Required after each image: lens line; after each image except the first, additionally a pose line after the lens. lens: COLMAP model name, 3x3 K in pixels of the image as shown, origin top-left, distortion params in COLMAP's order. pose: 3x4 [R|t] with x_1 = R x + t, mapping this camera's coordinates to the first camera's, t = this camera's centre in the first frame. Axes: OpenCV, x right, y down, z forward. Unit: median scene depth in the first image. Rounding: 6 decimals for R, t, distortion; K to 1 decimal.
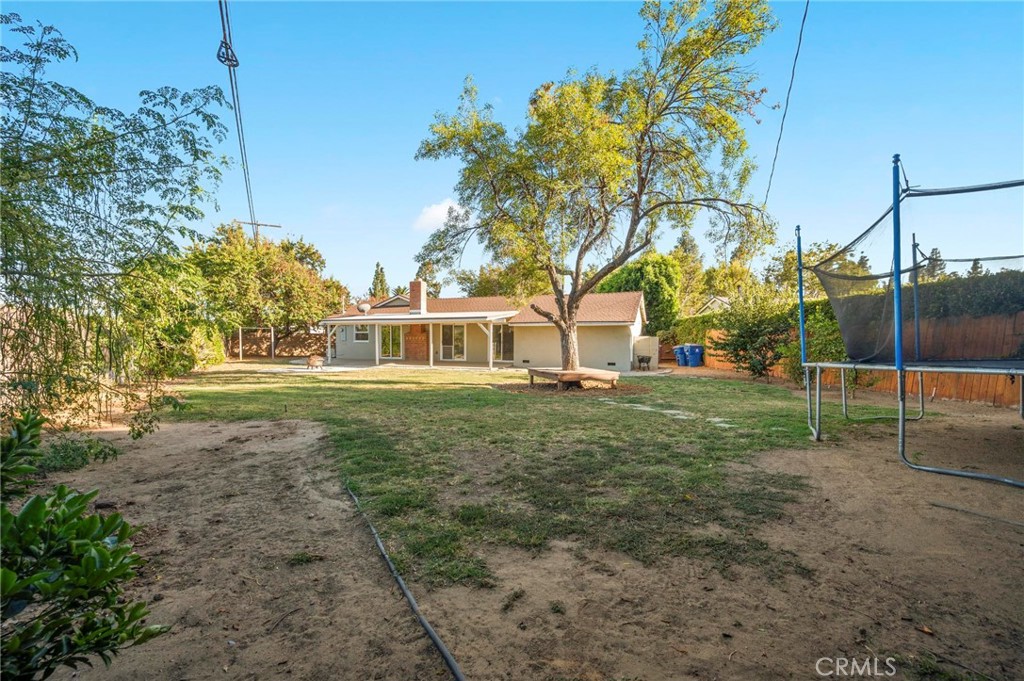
lens RADIAL K [[401.0, 0, 512.0], [0, 401.0, 340.5], [0, 0, 1]] dist [0.001386, 0.000222]
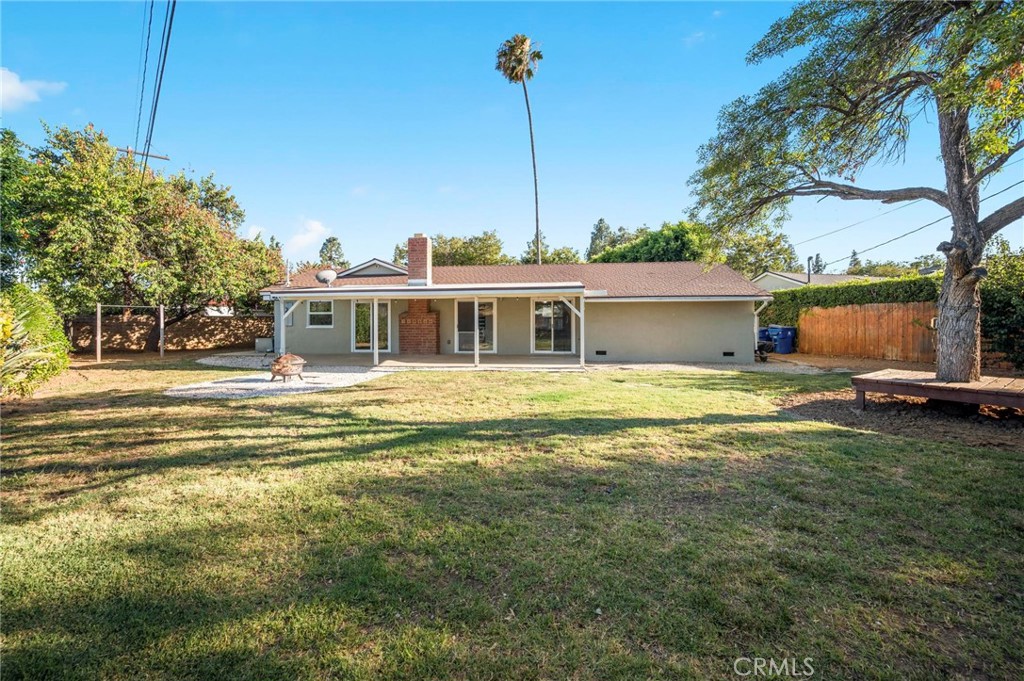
lens RADIAL K [[396.6, 0, 512.8], [0, 396.6, 309.3], [0, 0, 1]] dist [0.000136, -0.000093]
pose [[0.970824, 0.000215, 0.239793, -0.219655], [0.008651, 0.999317, -0.035921, -0.000328], [-0.239637, 0.036947, 0.970159, 0.281557]]
